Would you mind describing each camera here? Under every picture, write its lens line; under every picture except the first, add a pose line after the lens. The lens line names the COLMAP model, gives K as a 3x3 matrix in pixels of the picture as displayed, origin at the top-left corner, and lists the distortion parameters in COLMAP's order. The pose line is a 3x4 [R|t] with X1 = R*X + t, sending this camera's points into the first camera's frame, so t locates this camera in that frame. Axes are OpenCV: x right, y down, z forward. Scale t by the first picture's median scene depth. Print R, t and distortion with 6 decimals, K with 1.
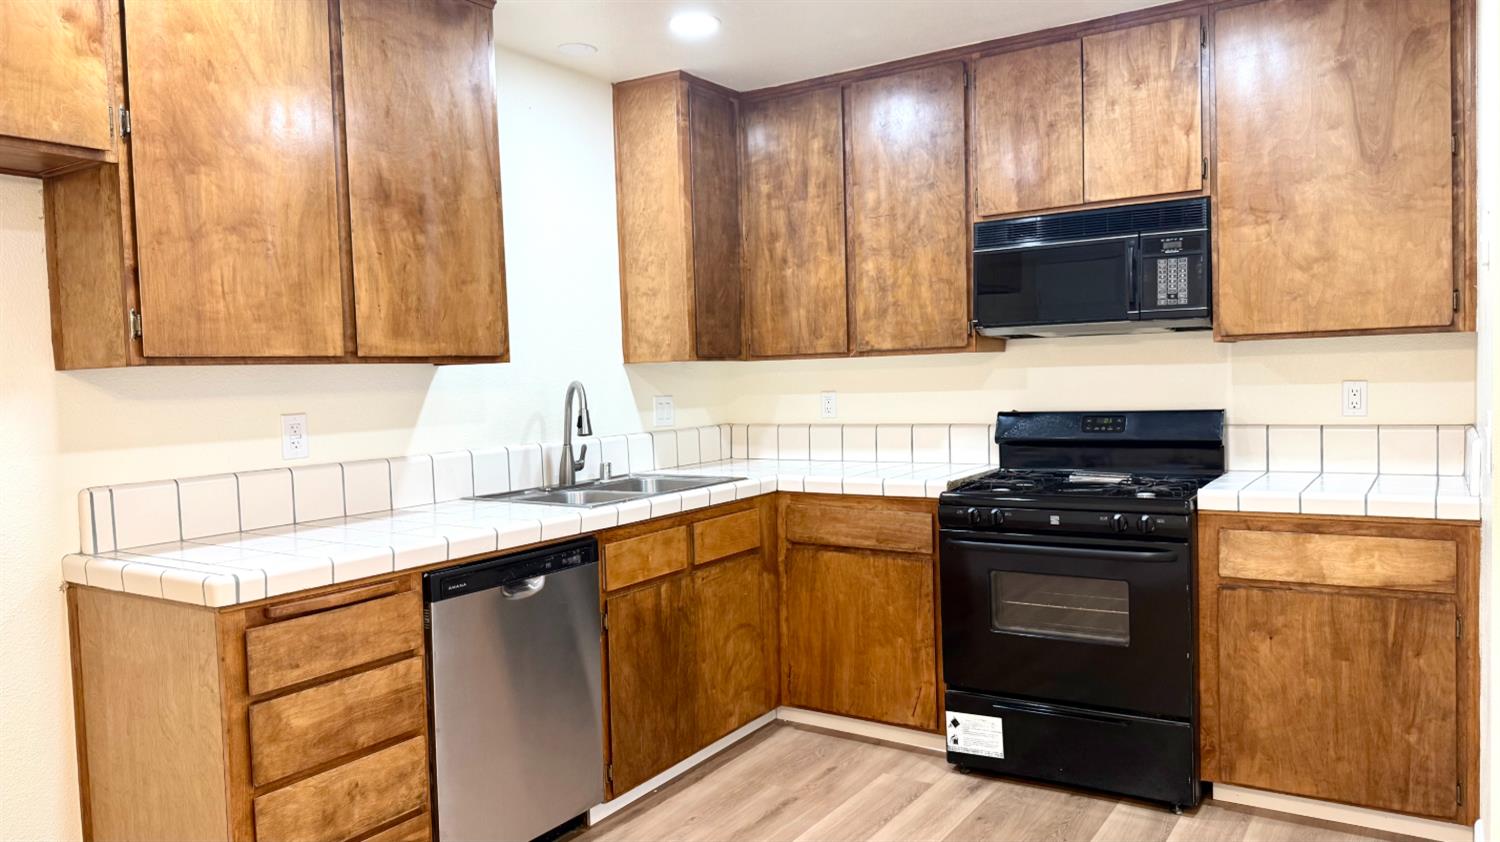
lens RADIAL K [[1061.6, 0, 754.5], [0, 1061.6, 426.0], [0, 0, 1]] dist [-0.000290, -0.010156]
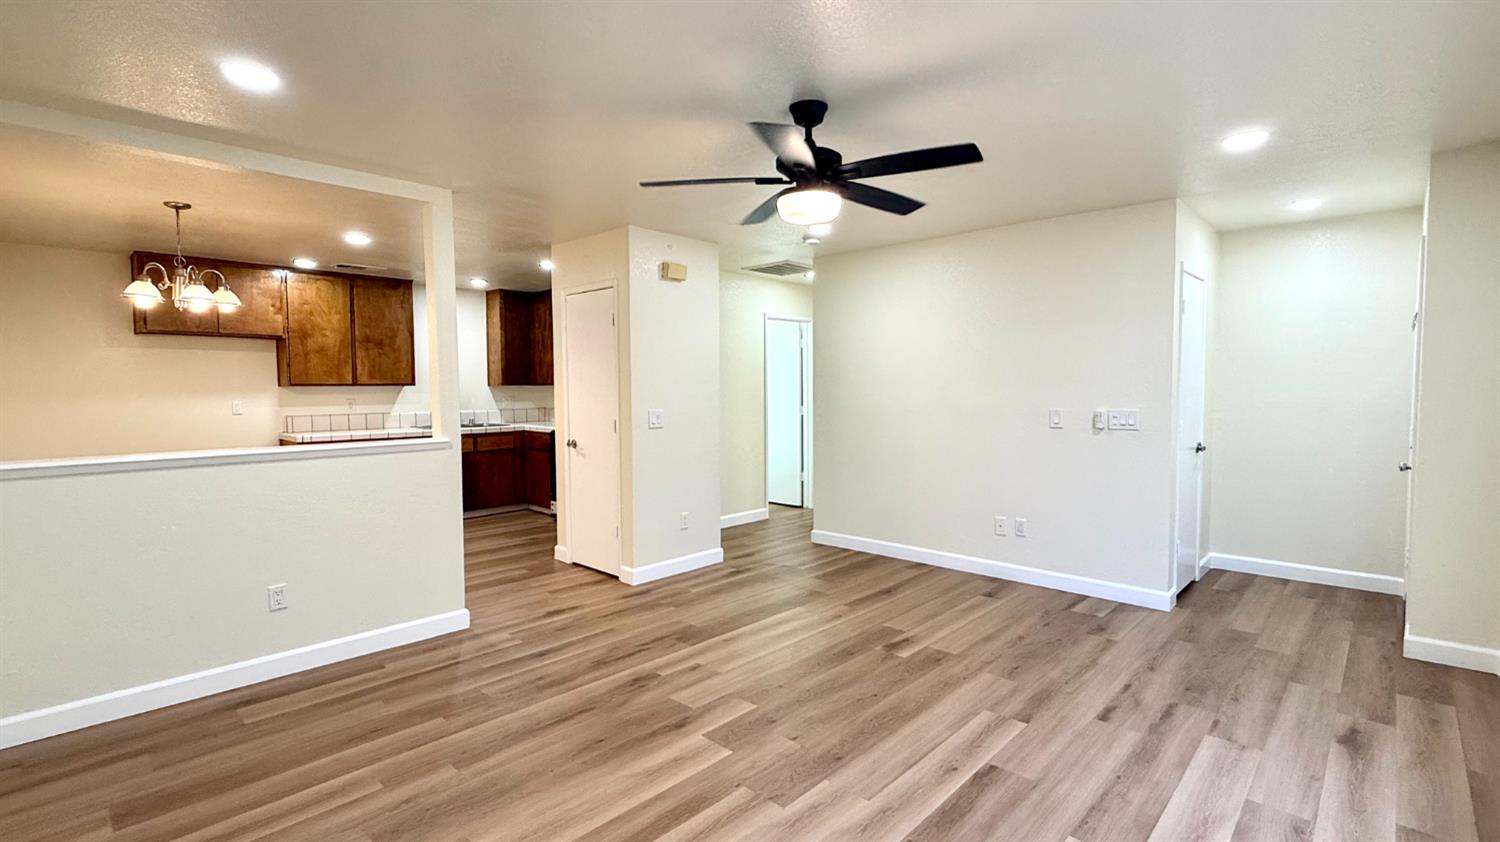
lens RADIAL K [[682.8, 0, 743.2], [0, 682.8, 413.6], [0, 0, 1]] dist [-0.003919, -0.000180]
pose [[0.981775, 0.031385, -0.187435, 1.338048], [-0.032315, 0.999476, -0.001908, -0.002229], [0.187277, 0.007930, 0.982275, -1.037053]]
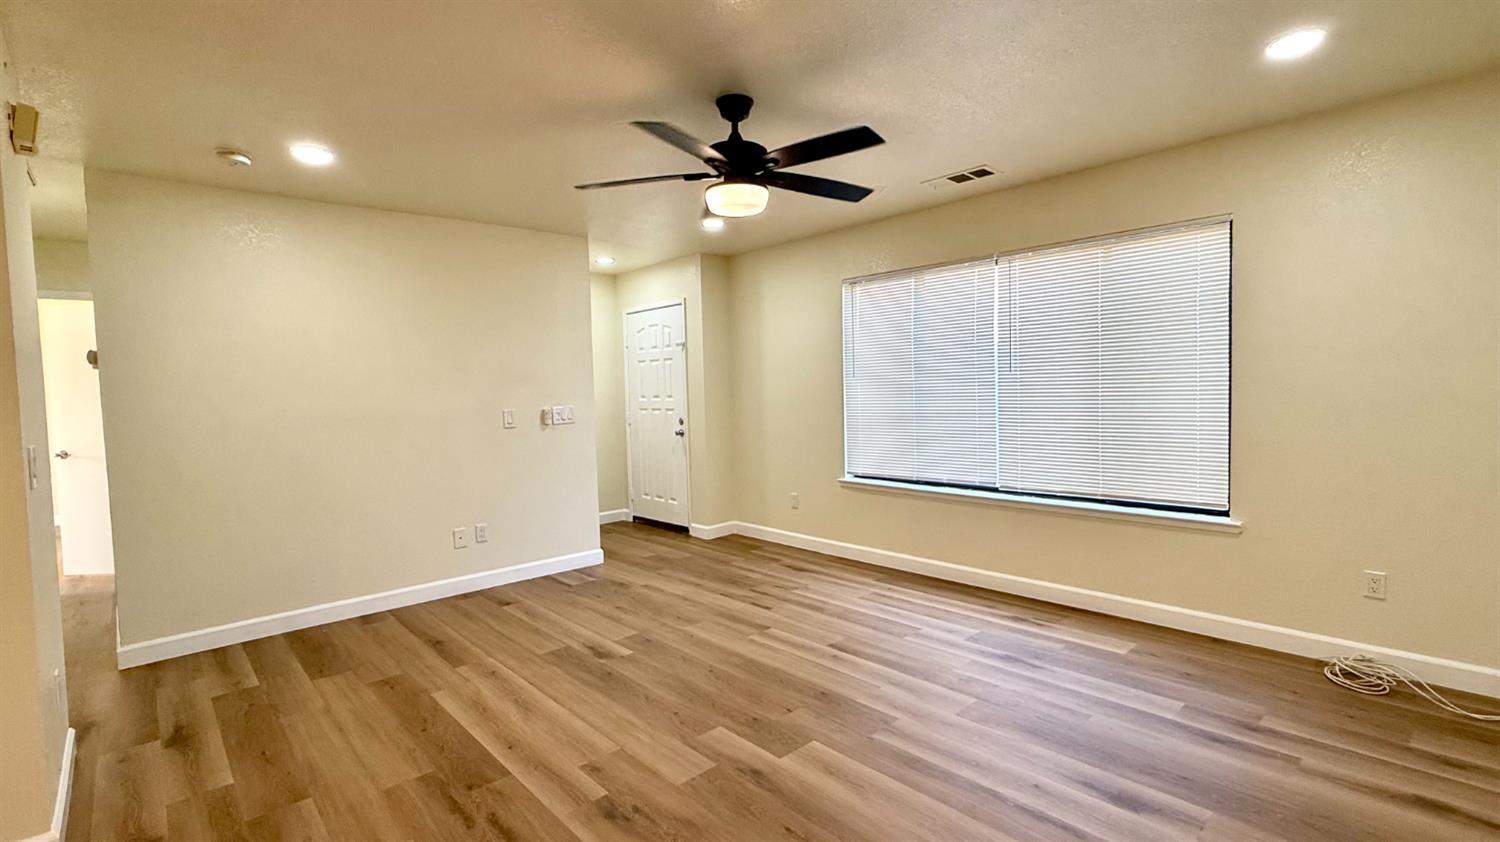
lens RADIAL K [[682.8, 0, 756.3], [0, 682.8, 420.3], [0, 0, 1]] dist [-0.003919, -0.000180]
pose [[0.254939, -0.028282, 0.966543, -0.531734], [0.070849, 0.997432, 0.010498, 0.024904], [-0.964358, 0.065802, 0.256288, 0.235535]]
